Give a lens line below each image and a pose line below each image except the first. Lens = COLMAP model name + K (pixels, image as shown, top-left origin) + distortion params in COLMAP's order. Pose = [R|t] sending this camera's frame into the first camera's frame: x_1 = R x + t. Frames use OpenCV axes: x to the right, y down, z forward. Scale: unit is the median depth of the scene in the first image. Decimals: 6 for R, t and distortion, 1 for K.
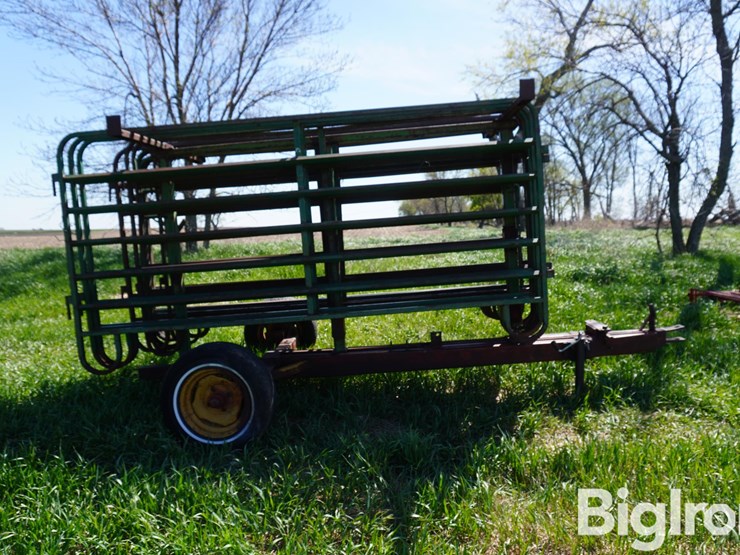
lens RADIAL K [[563.4, 0, 370.0], [0, 563.4, 277.5], [0, 0, 1]] dist [-0.050959, 0.045043]
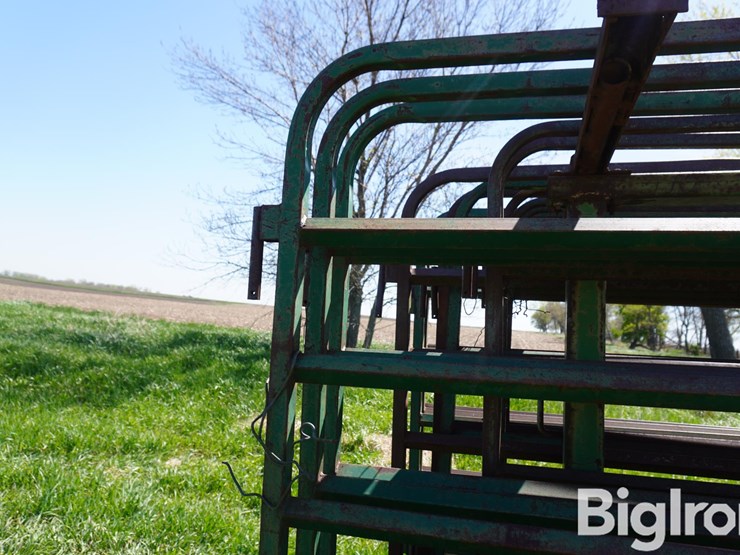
lens RADIAL K [[563.4, 0, 370.0], [0, 563.4, 277.5], [0, 0, 1]] dist [-0.050959, 0.045043]
pose [[0.969443, 0.096703, -0.225453, -0.120177], [-0.133684, 0.978829, -0.154990, -0.032354], [0.205692, 0.180393, 0.961847, 0.201491]]
